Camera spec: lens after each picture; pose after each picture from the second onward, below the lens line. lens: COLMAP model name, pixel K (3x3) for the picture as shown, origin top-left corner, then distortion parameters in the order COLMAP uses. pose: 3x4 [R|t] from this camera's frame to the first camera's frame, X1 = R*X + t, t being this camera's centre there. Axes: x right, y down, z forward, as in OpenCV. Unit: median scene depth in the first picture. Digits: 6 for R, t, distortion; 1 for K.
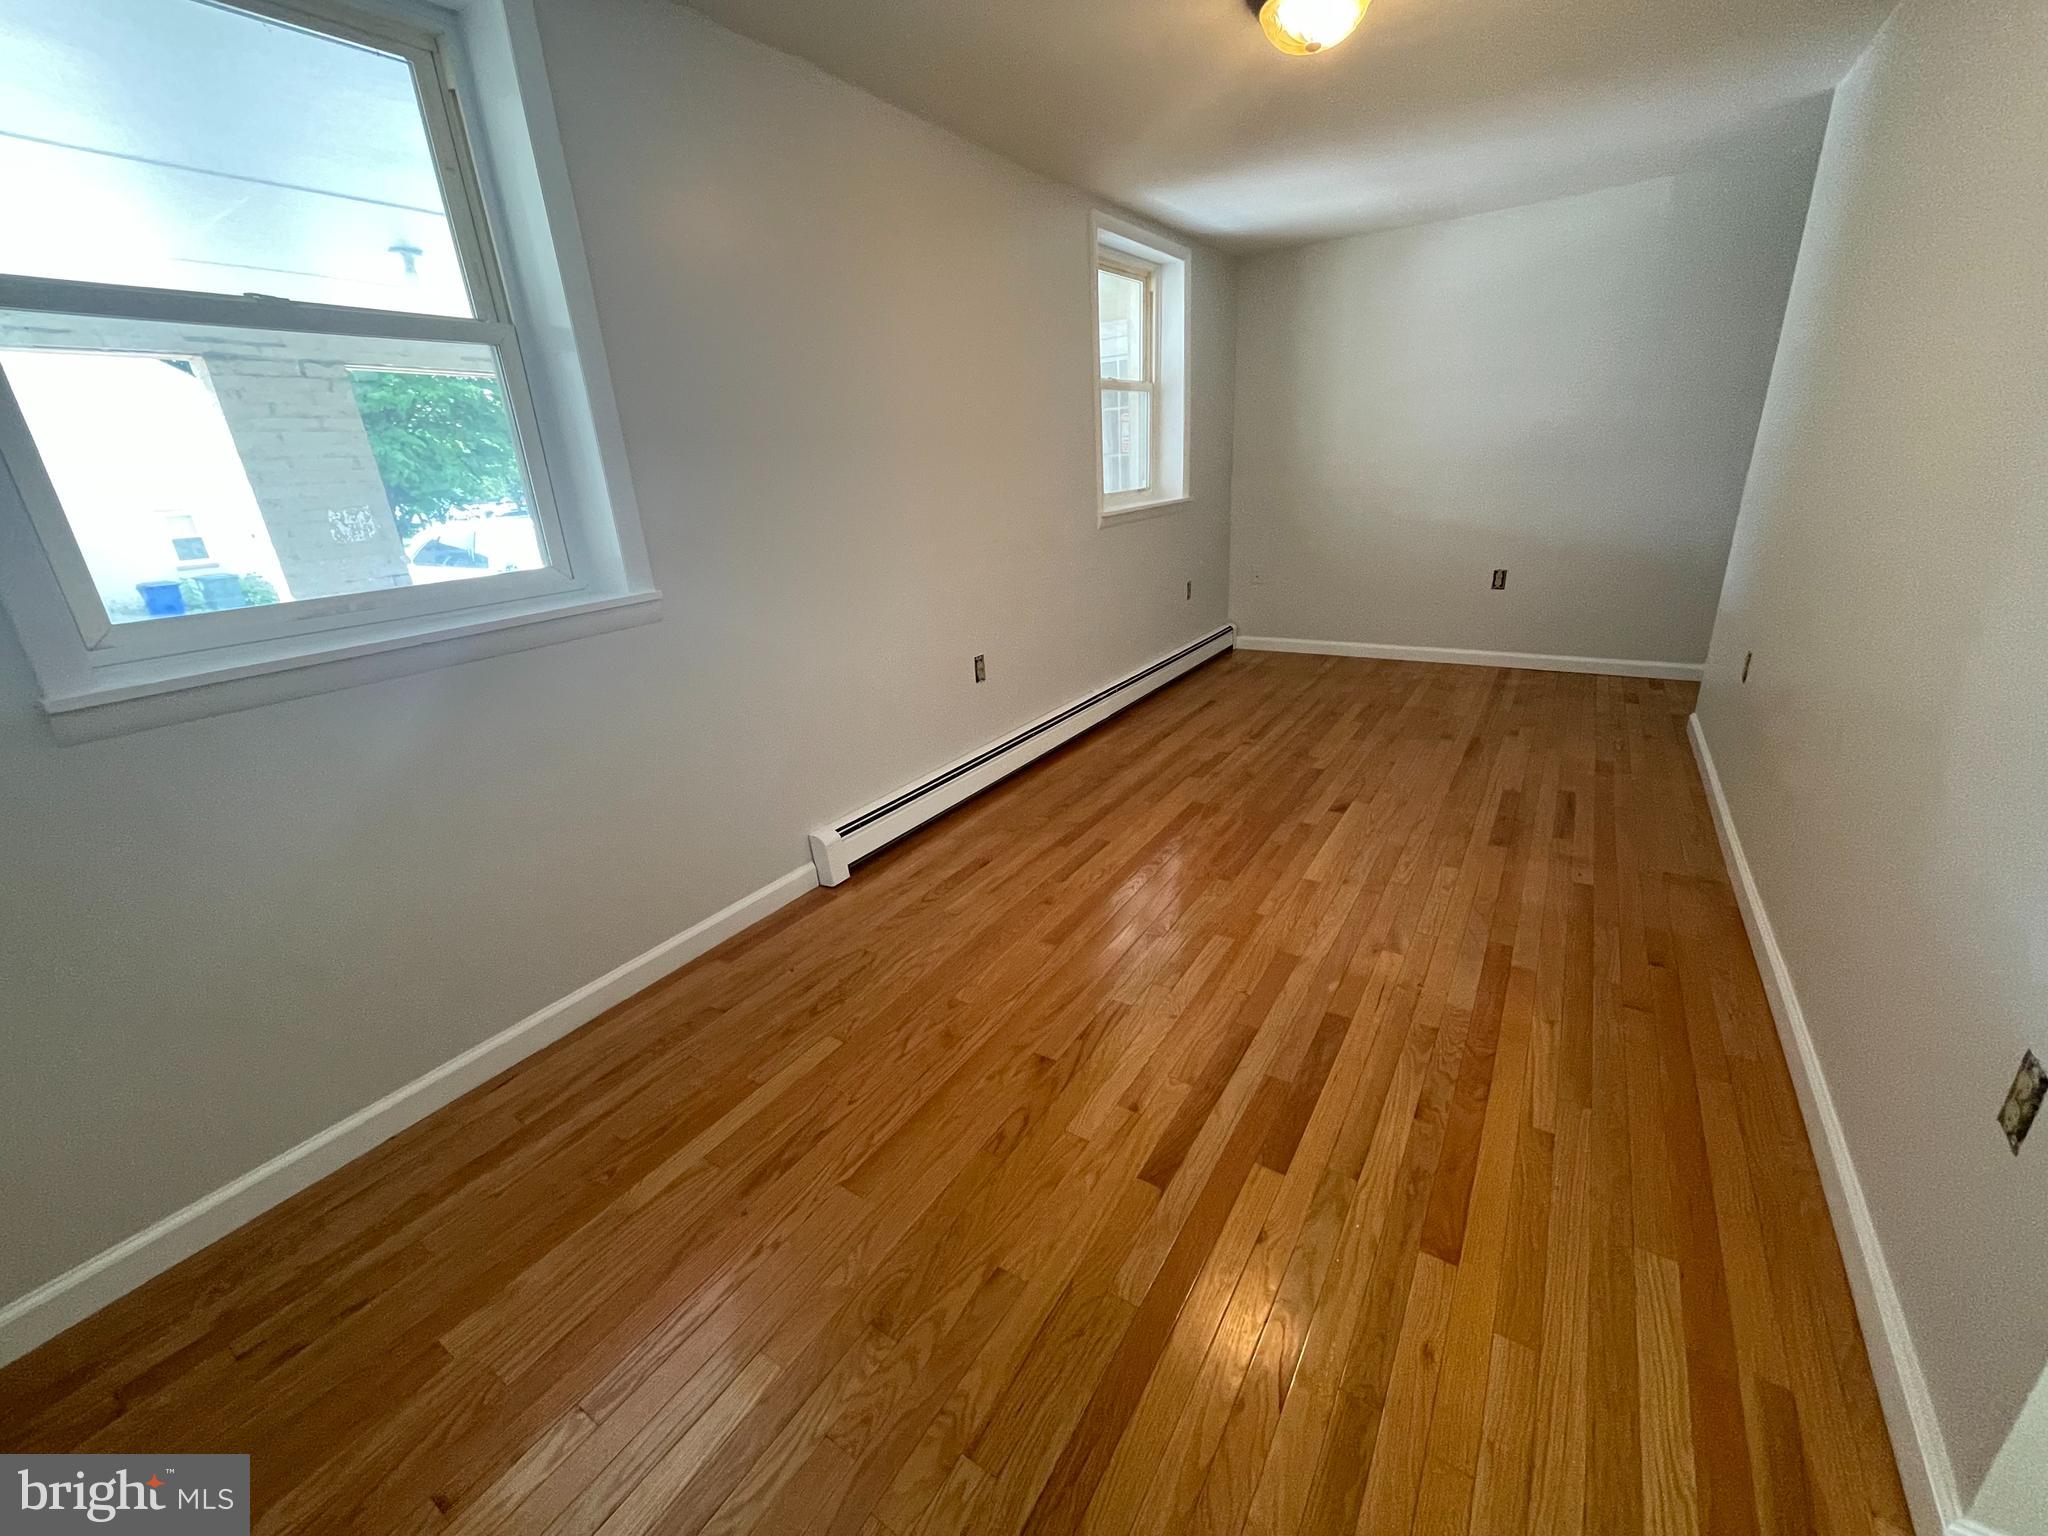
lens RADIAL K [[834.2, 0, 1024.0], [0, 834.2, 768.0], [0, 0, 1]] dist [0.010068, -0.000002]
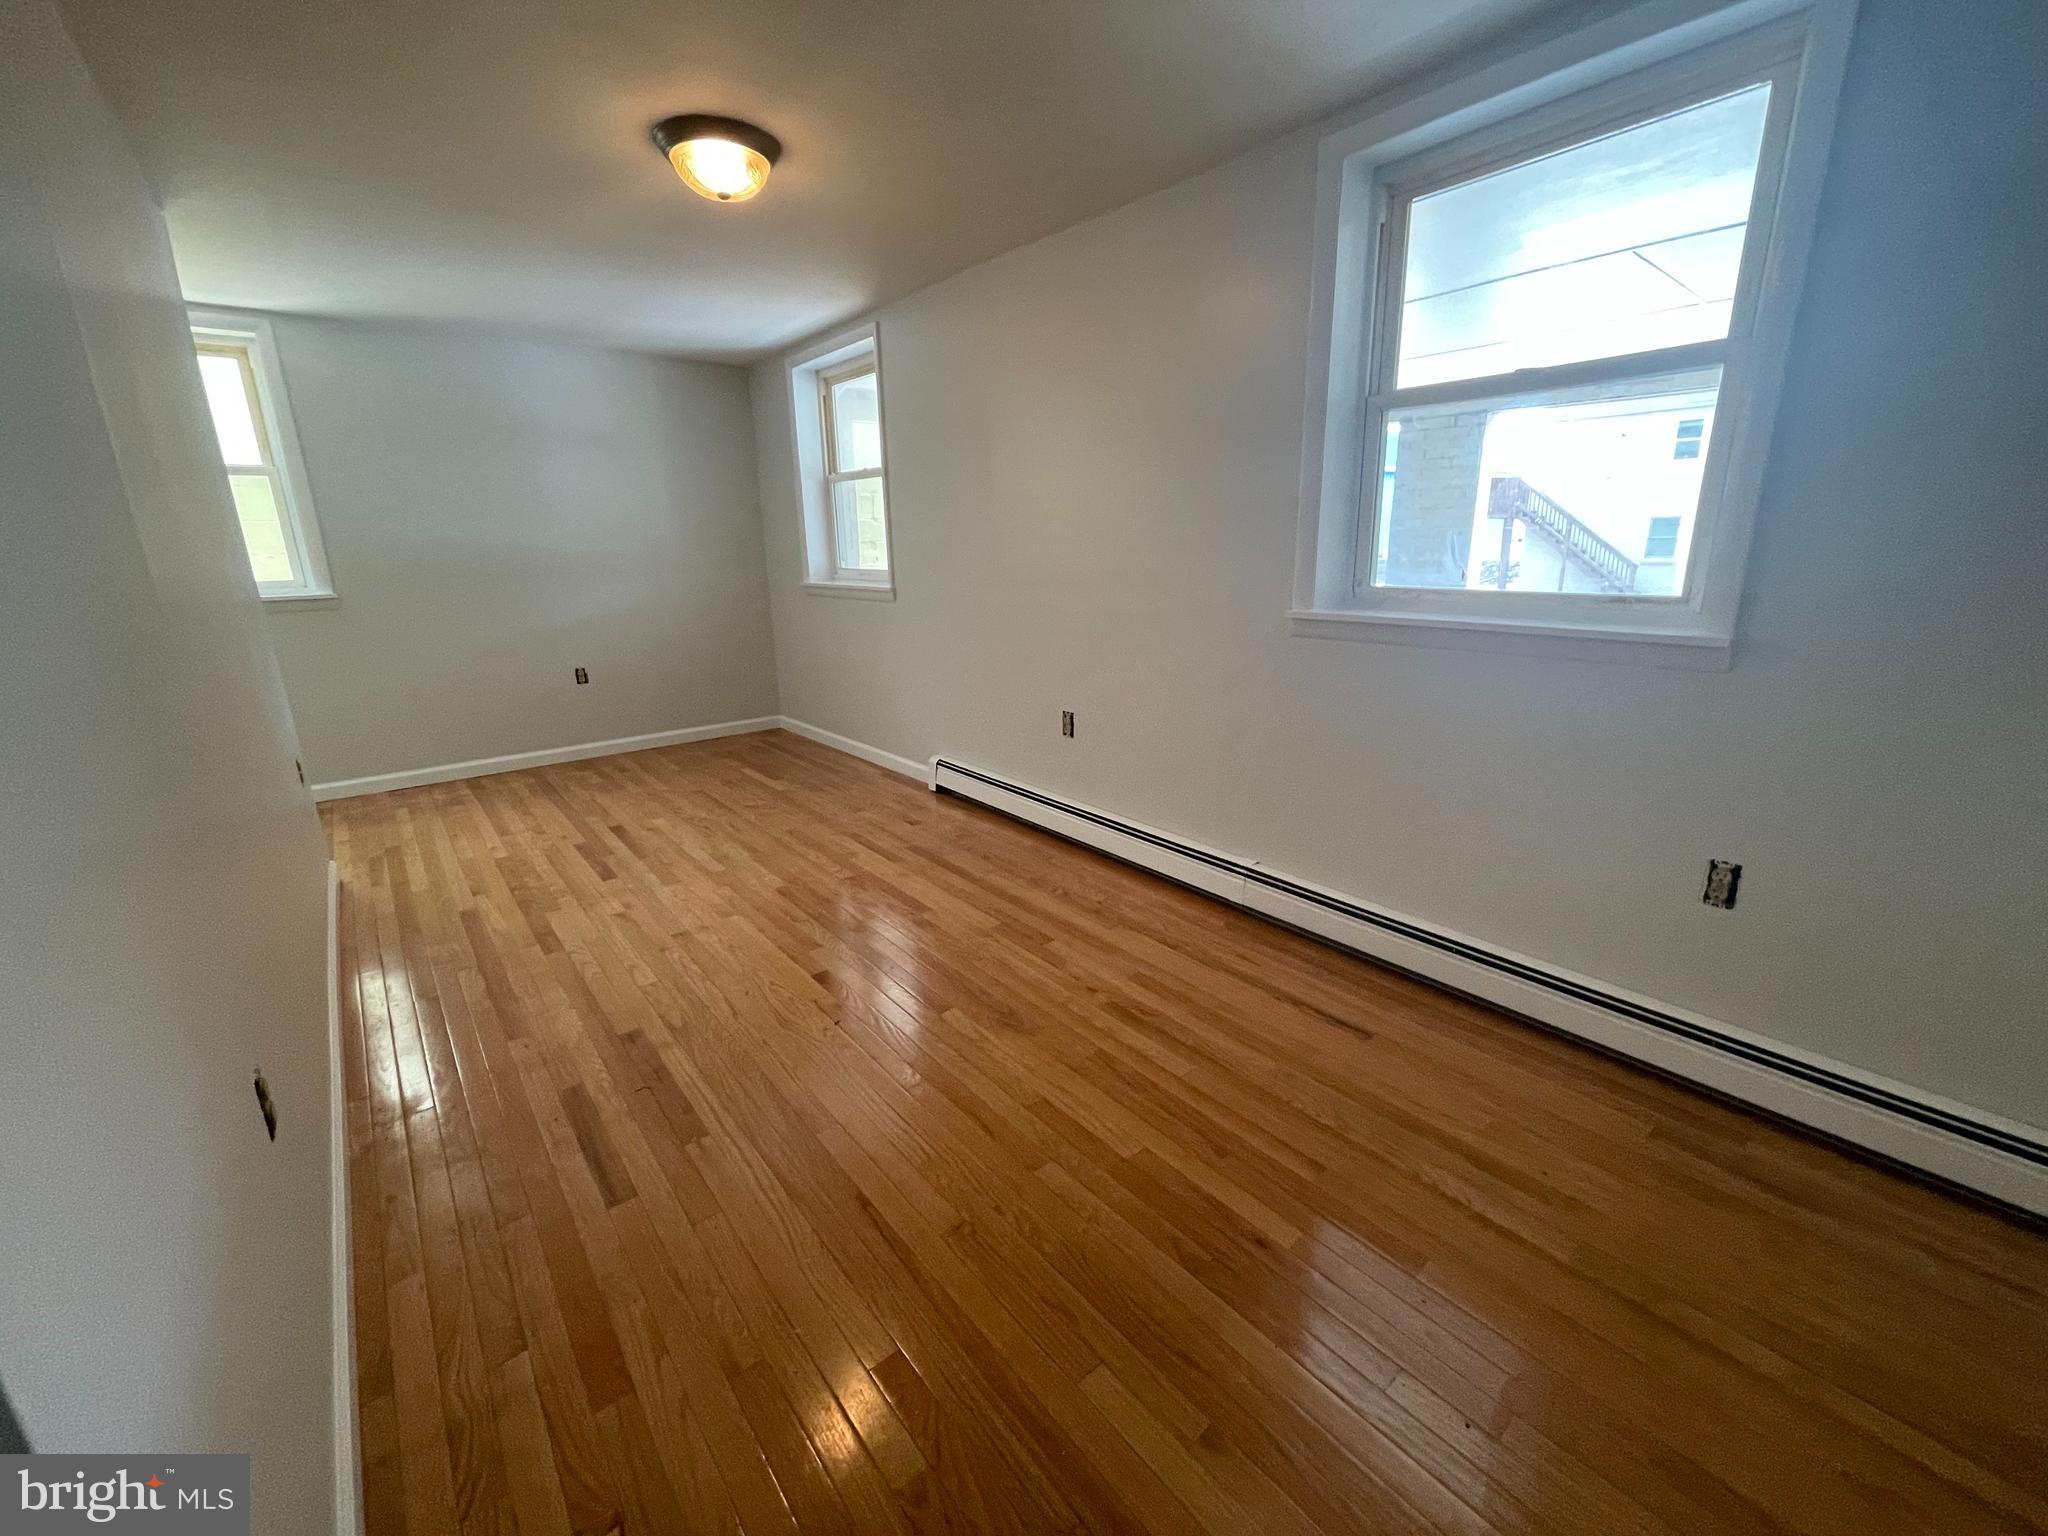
lens RADIAL K [[834.2, 0, 1024.0], [0, 834.2, 768.0], [0, 0, 1]] dist [0.010068, -0.000002]
pose [[-0.313081, 0.316772, -0.895341, 1.020370], [-0.287069, 0.867075, 0.407153, -0.536156], [0.905302, 0.384496, -0.180529, 1.299621]]
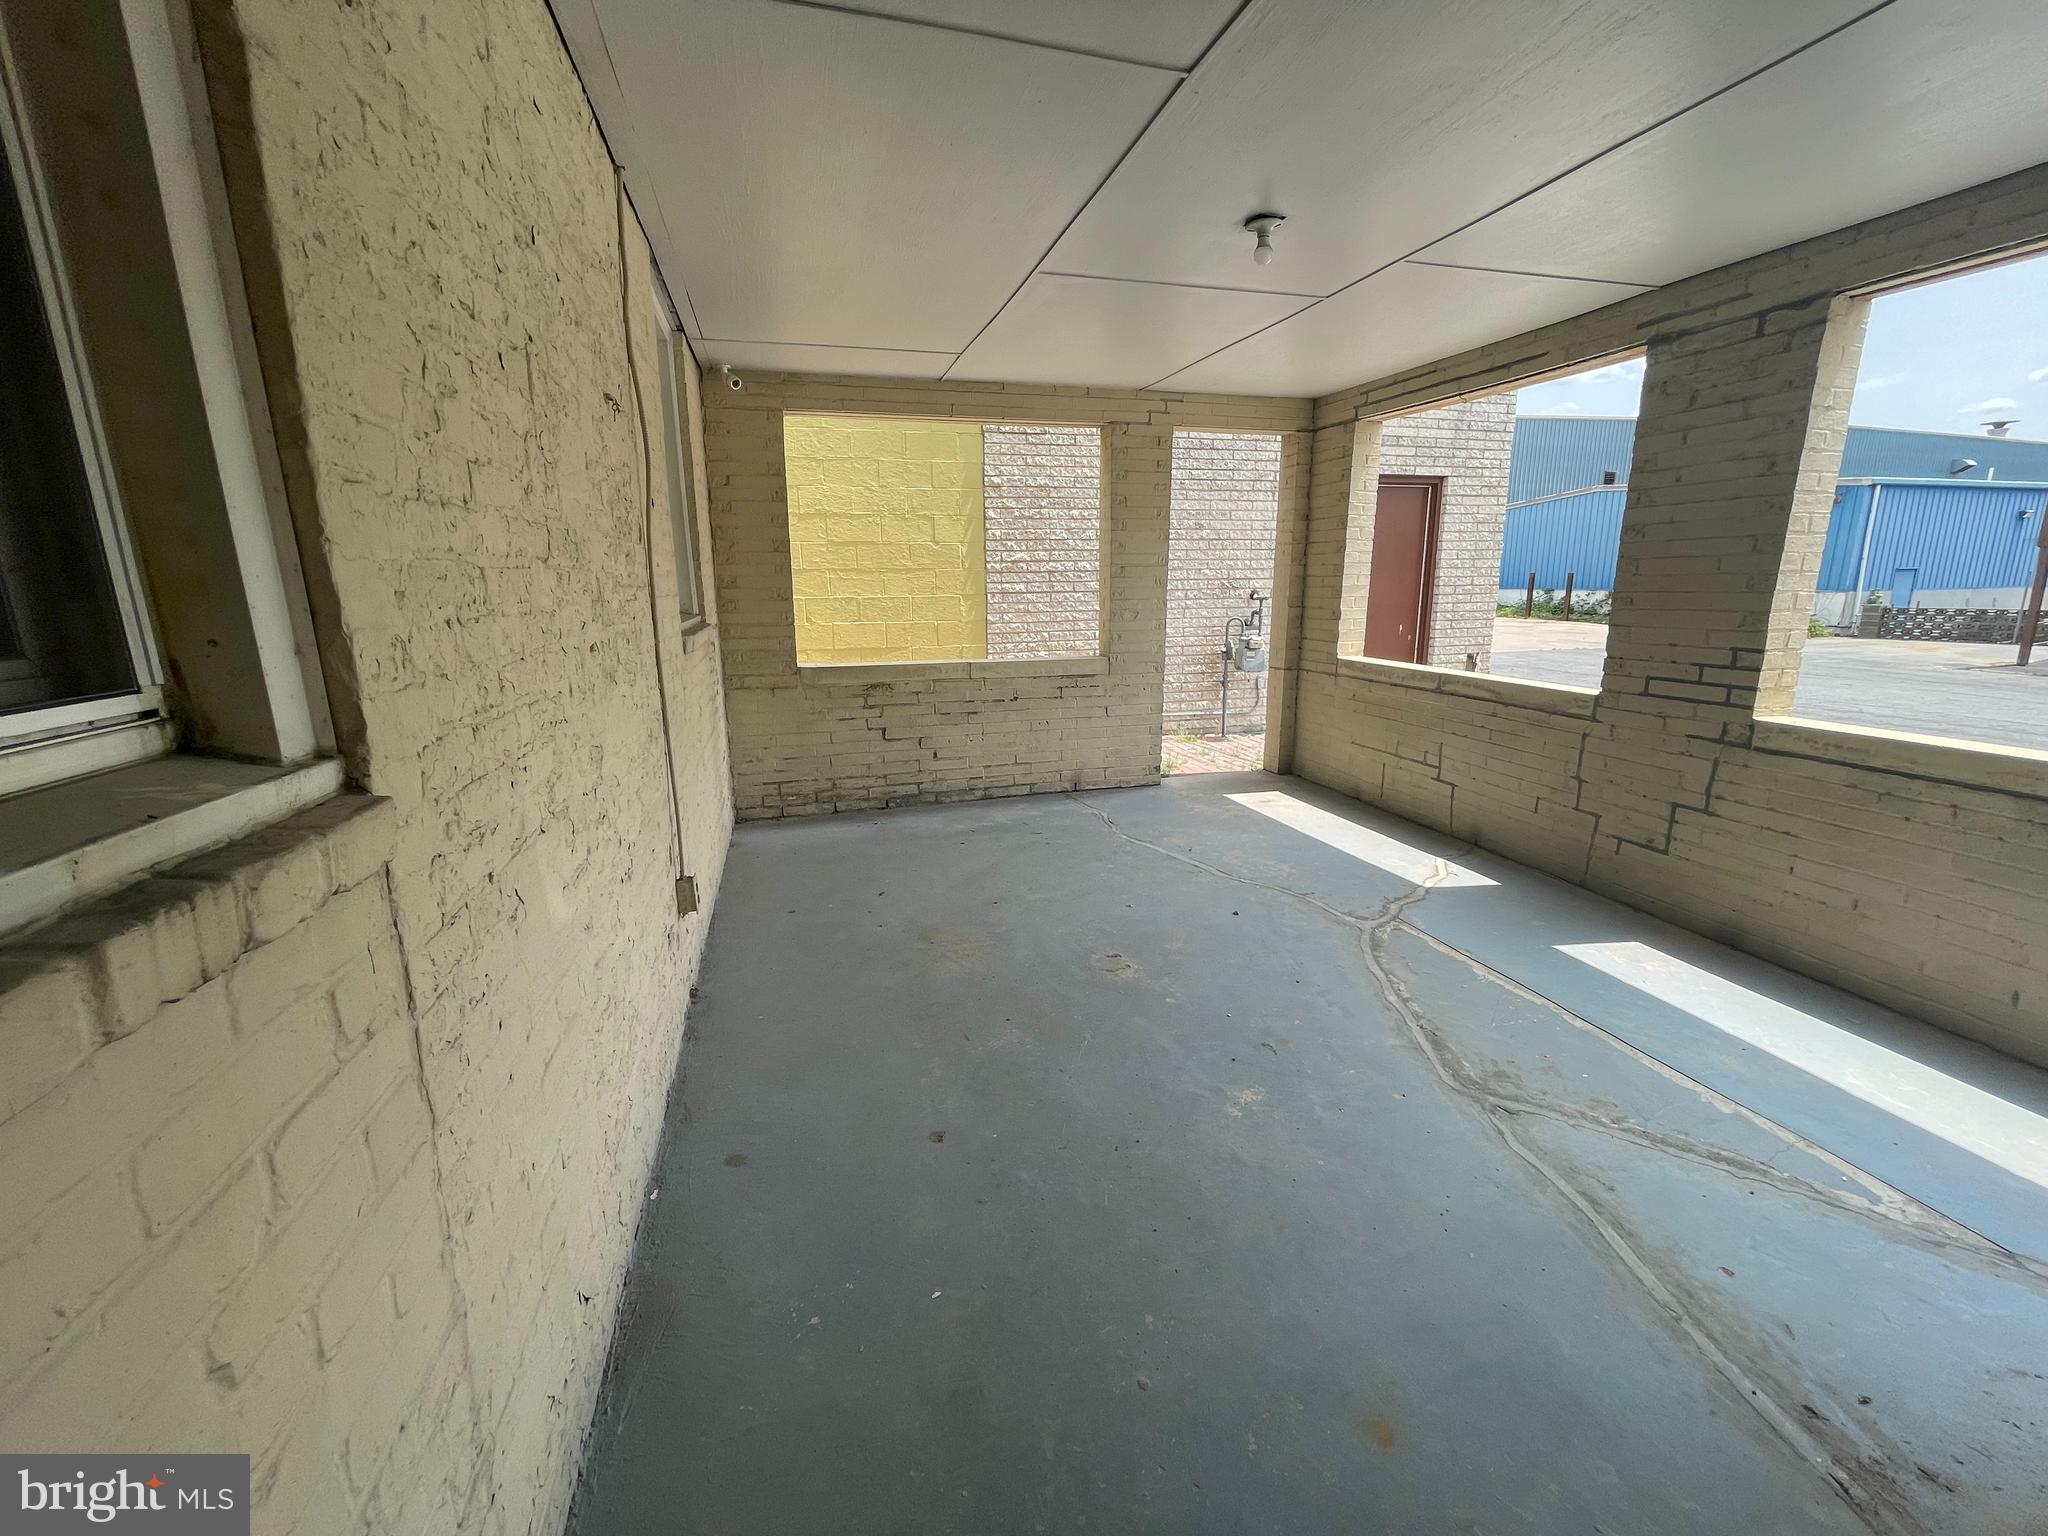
lens RADIAL K [[834.2, 0, 1024.0], [0, 834.2, 768.0], [0, 0, 1]] dist [0.010068, -0.000002]
pose [[-0.664103, 0.234187, -0.710017, 0.082701], [-0.205217, 0.856101, 0.474317, -0.579359], [0.718925, 0.460703, -0.520480, 1.683801]]
